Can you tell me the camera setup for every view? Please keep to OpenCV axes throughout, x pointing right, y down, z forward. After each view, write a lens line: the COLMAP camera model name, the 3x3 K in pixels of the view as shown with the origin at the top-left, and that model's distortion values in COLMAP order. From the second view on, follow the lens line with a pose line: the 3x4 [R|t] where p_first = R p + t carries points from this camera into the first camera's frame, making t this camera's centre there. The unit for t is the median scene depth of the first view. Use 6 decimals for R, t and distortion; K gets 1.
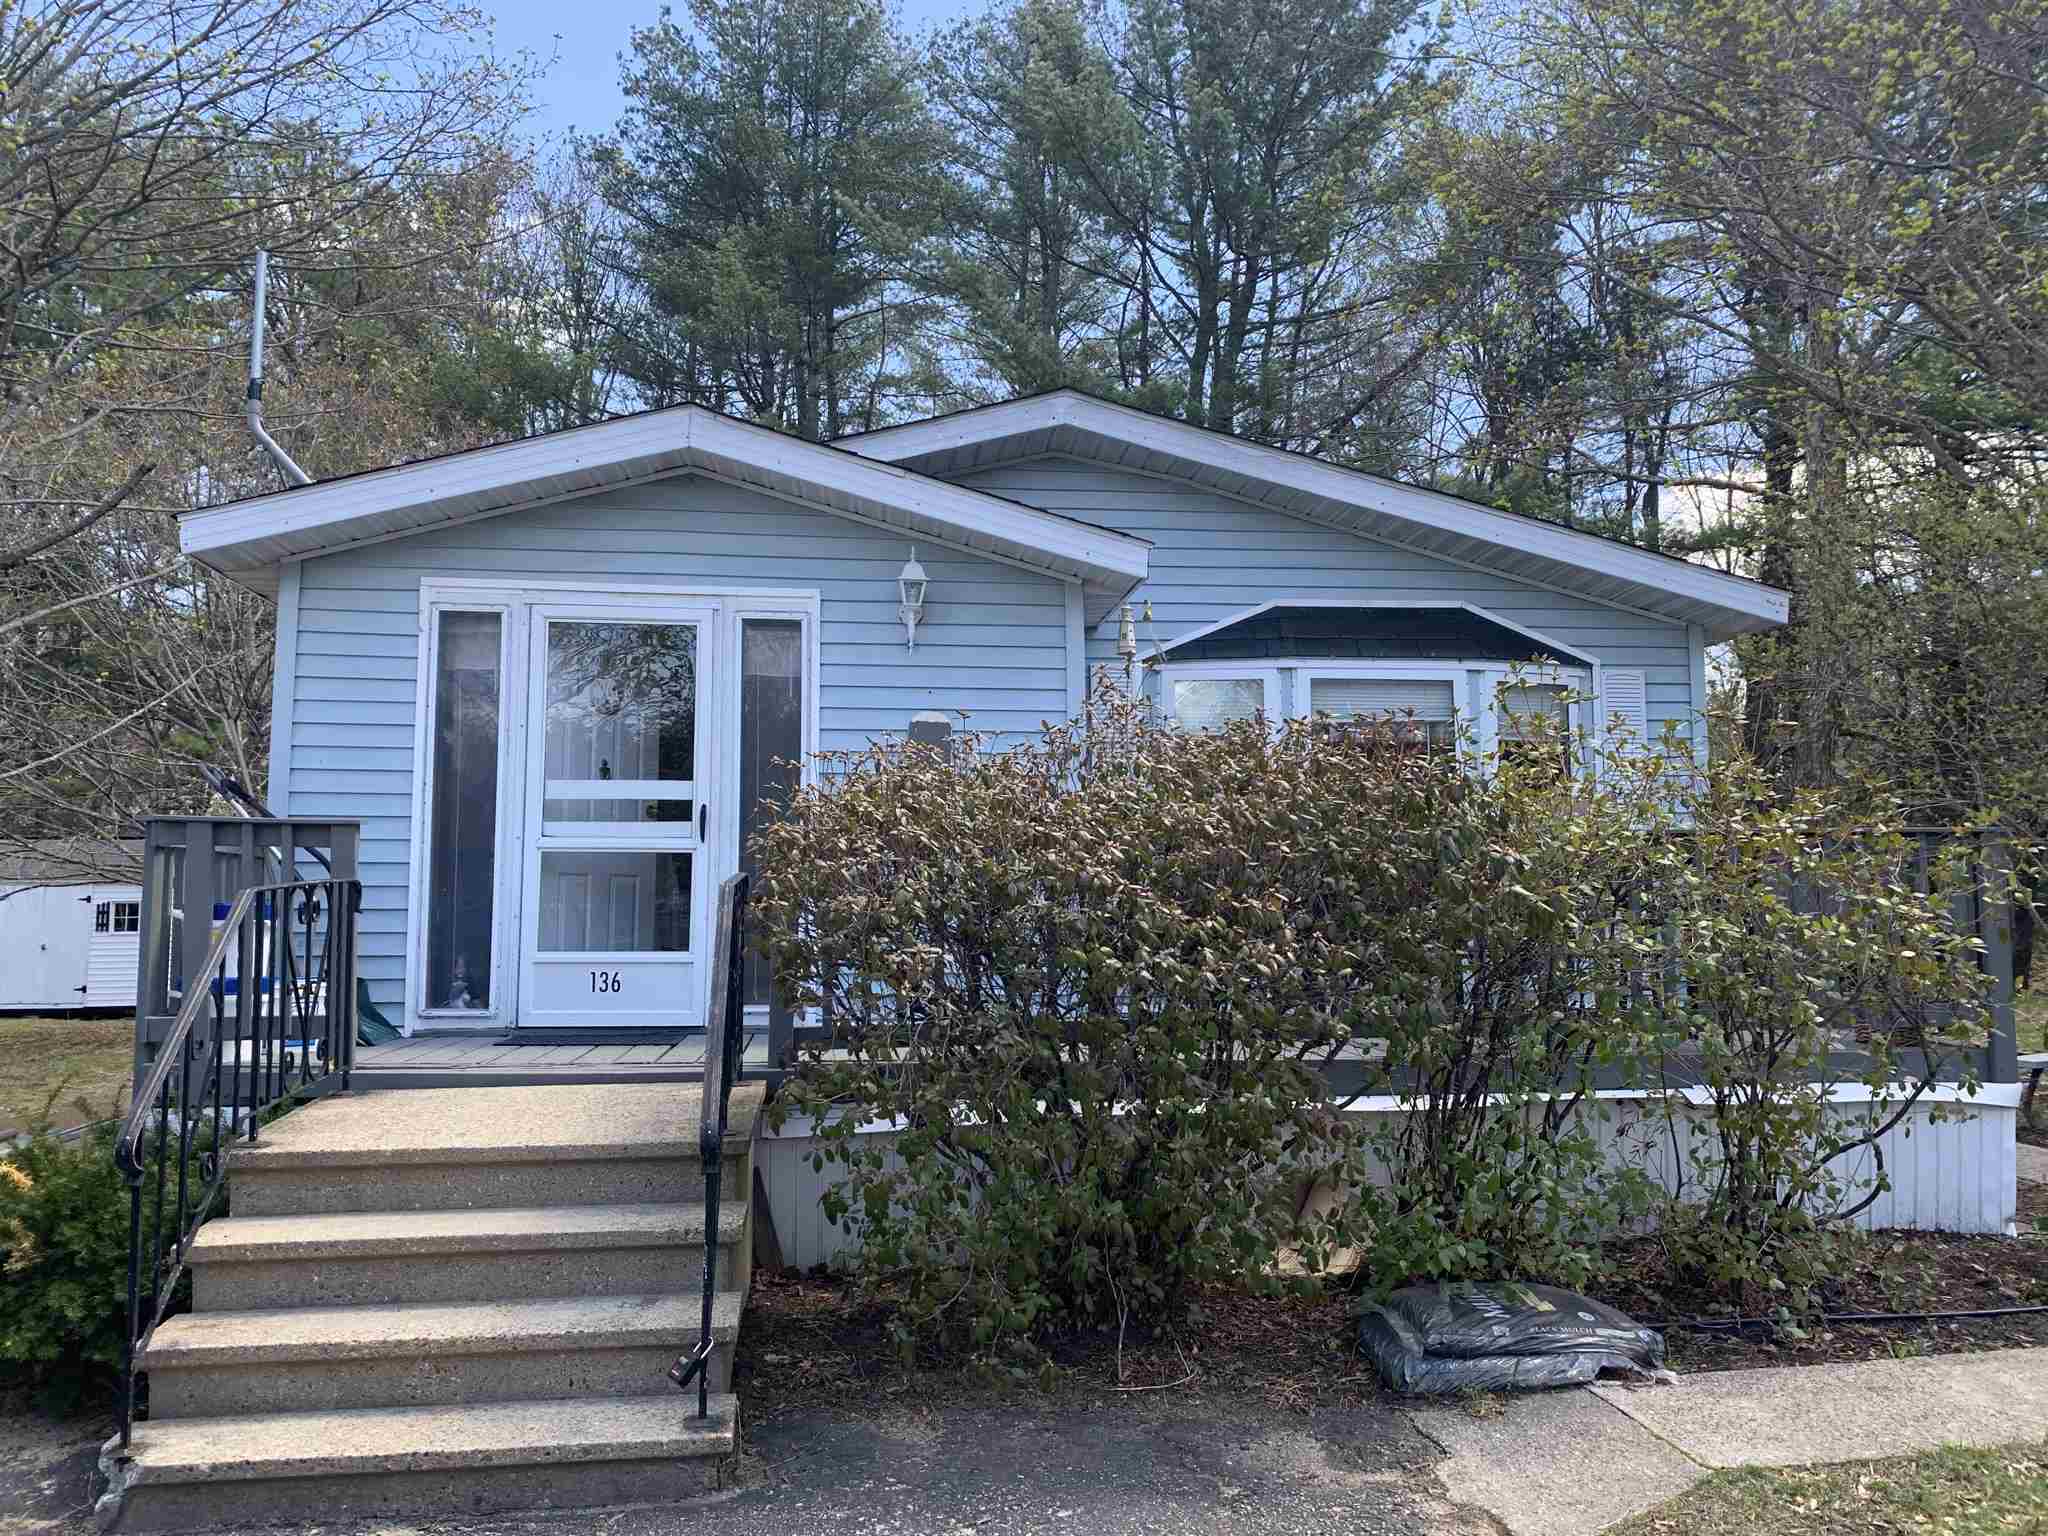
lens RADIAL K [[1561.4, 0, 1024.0], [0, 1561.4, 768.0], [0, 0, 1]] dist [0.082375, -0.128927]
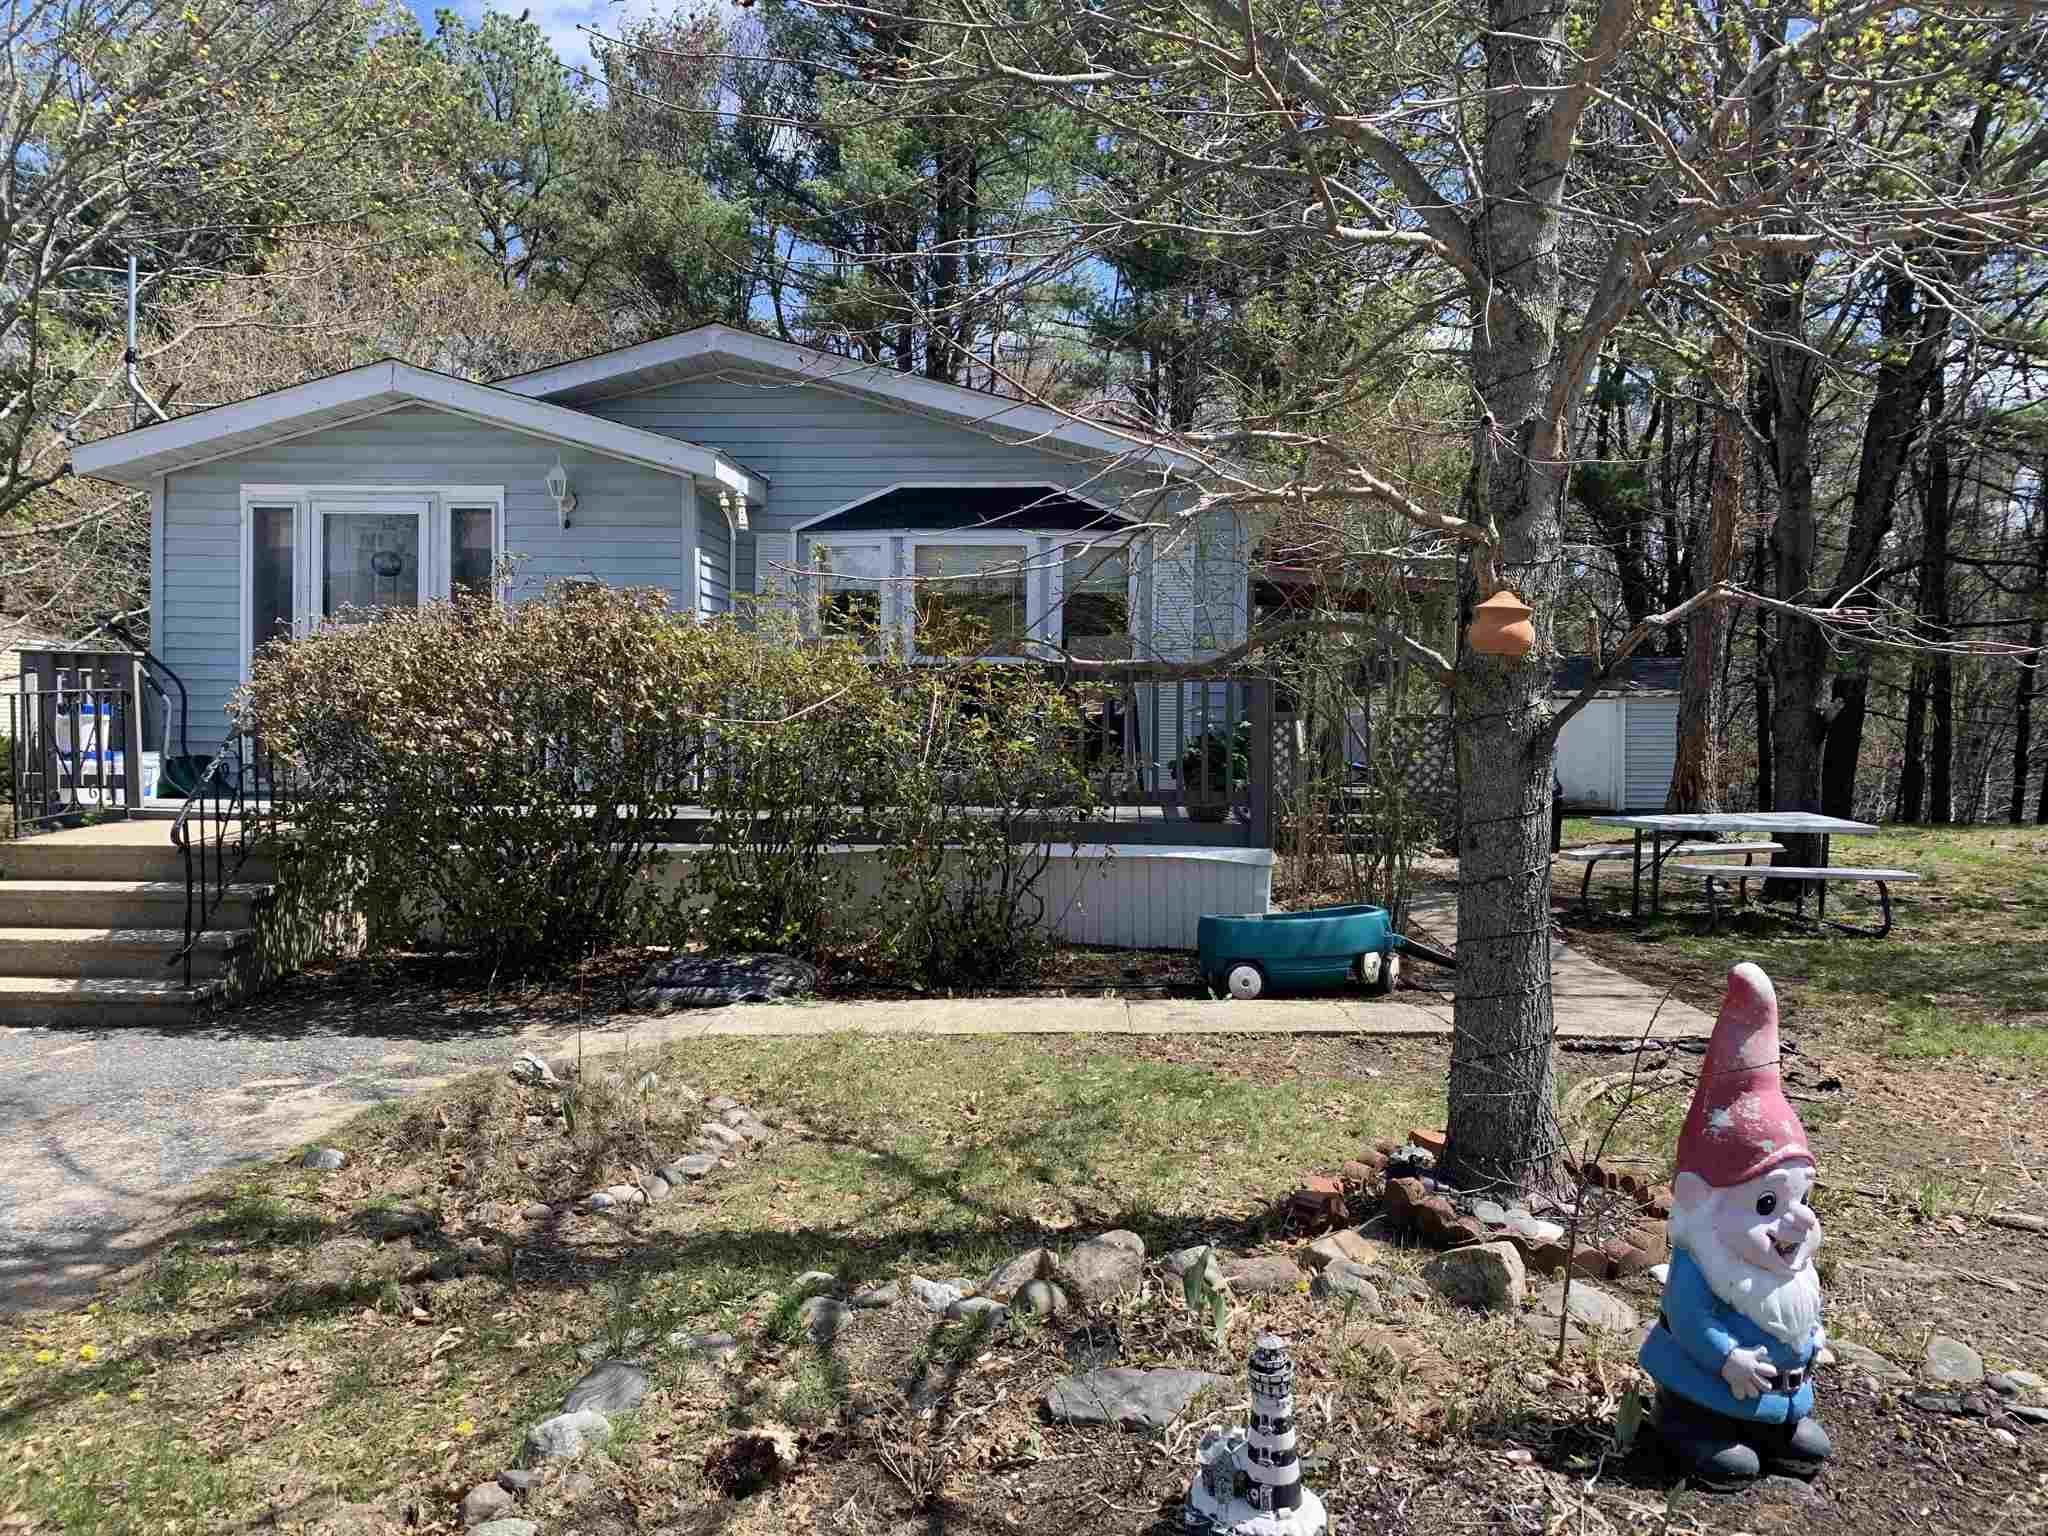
lens RADIAL K [[1555.4, 0, 1024.0], [0, 1555.4, 768.0], [0, 0, 1]] dist [0.081516, -0.110883]
pose [[0.981811, 0.018711, -0.188938, 0.596680], [0.002949, 0.993509, 0.113712, -0.022904], [0.189839, -0.112201, 0.975383, -0.306688]]
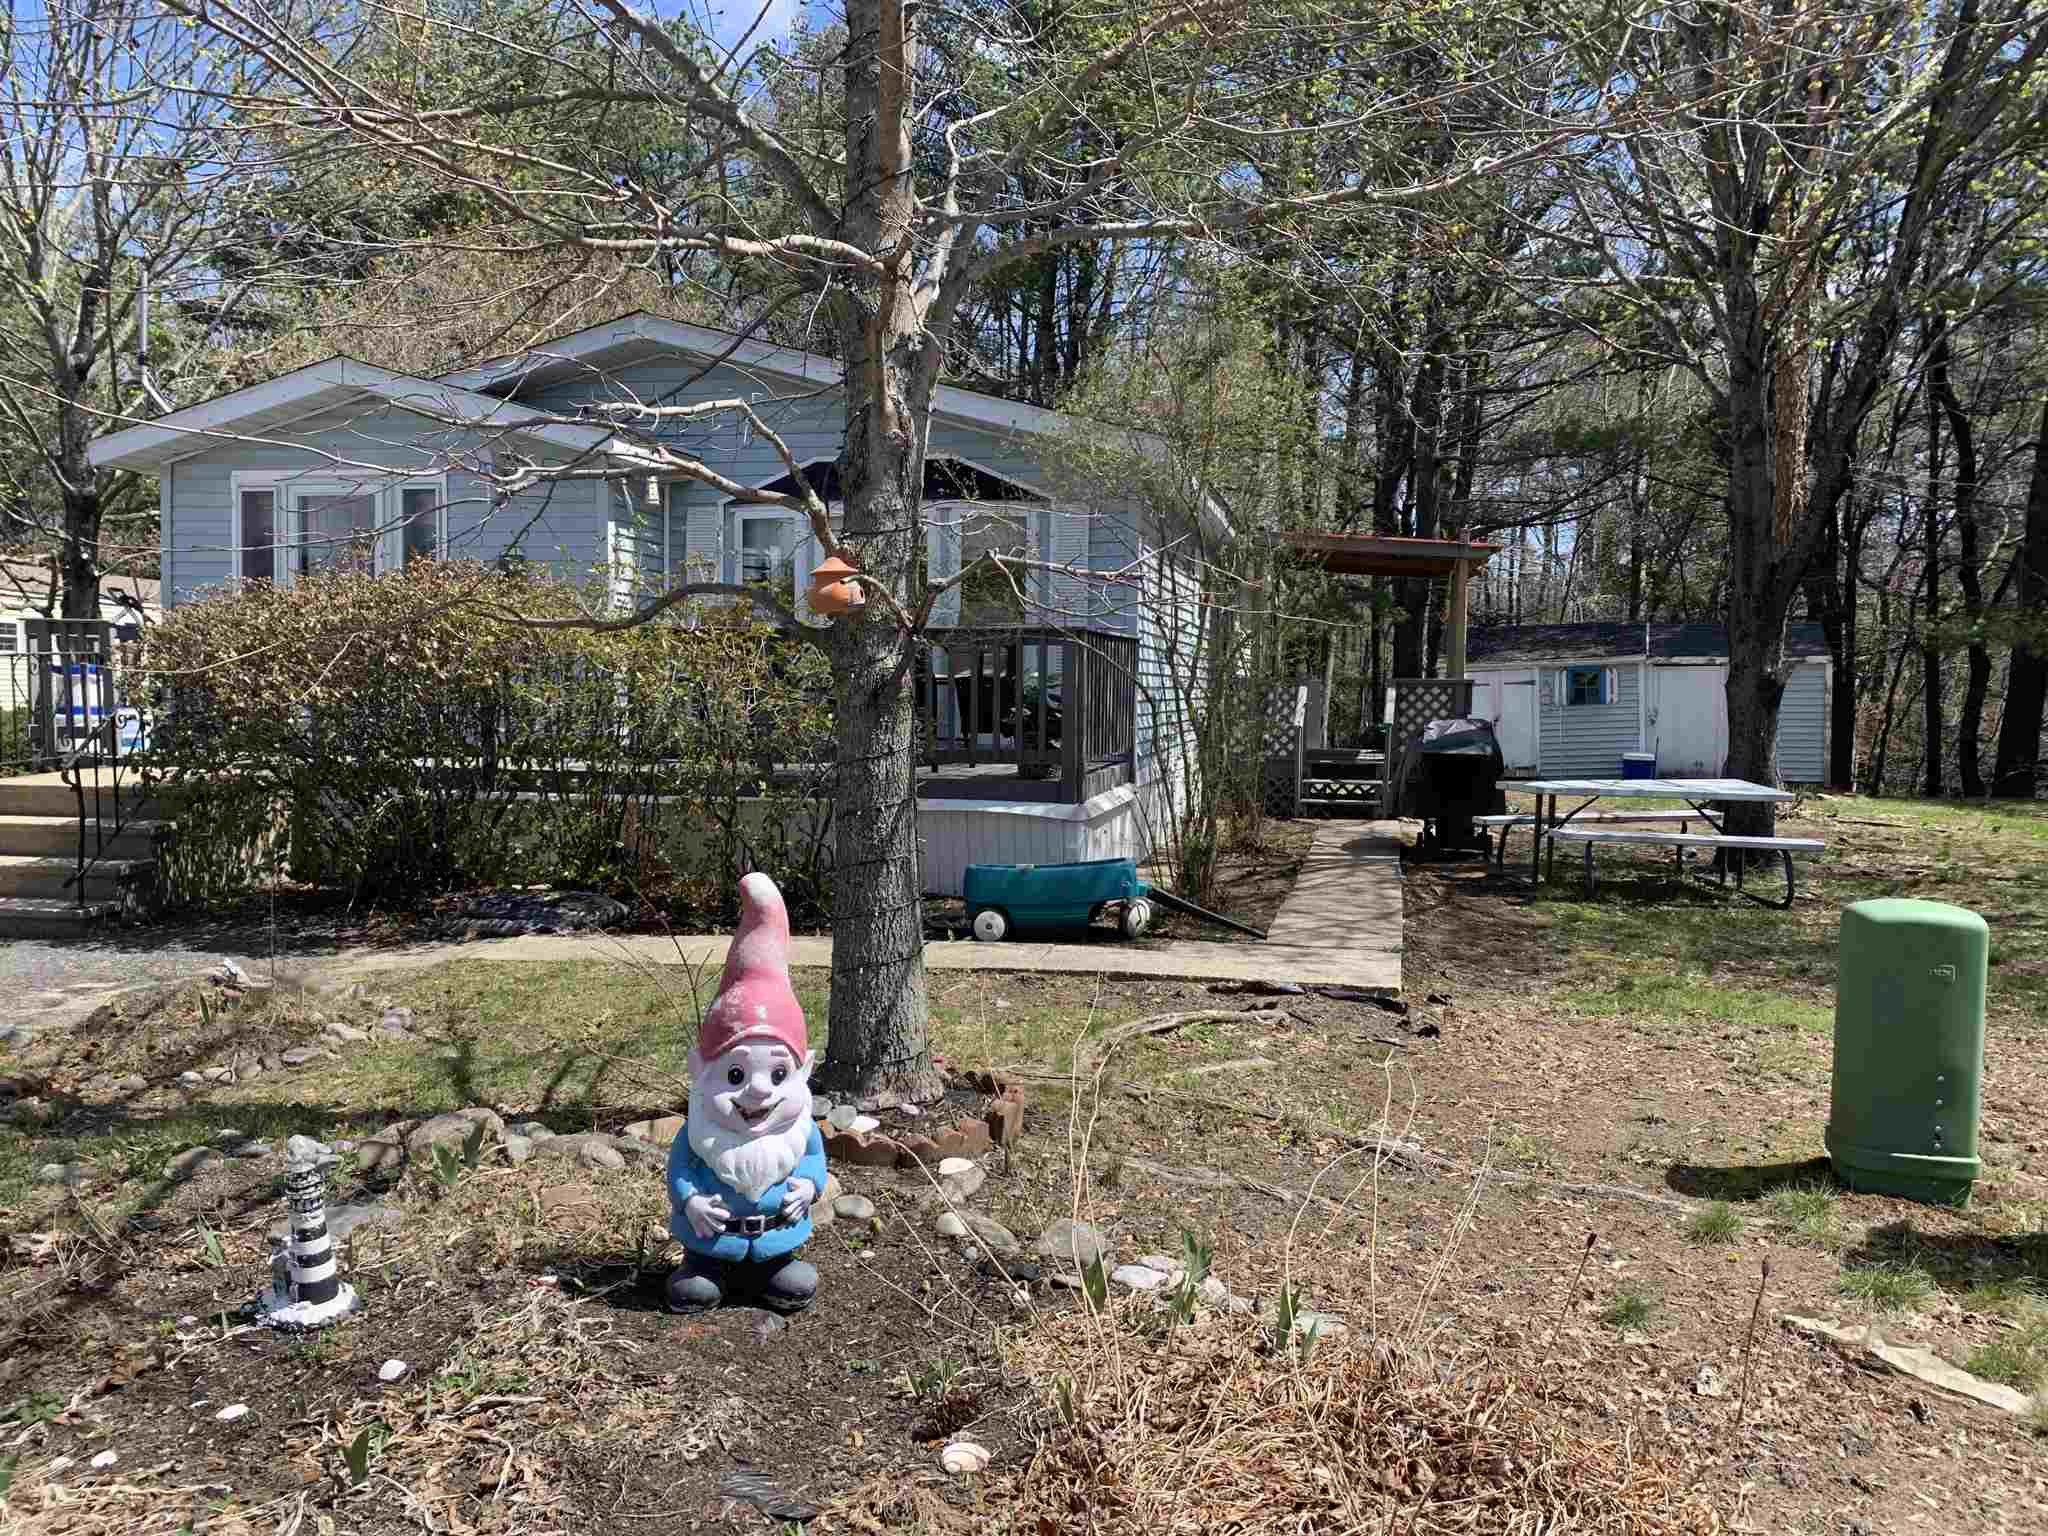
lens RADIAL K [[1561.4, 0, 1024.0], [0, 1561.4, 768.0], [0, 0, 1]] dist [0.082375, -0.128927]
pose [[0.941700, 0.032055, -0.334924, 0.934895], [0.012897, 0.991281, 0.131135, -0.018675], [0.336207, -0.127809, 0.933075, -0.290655]]
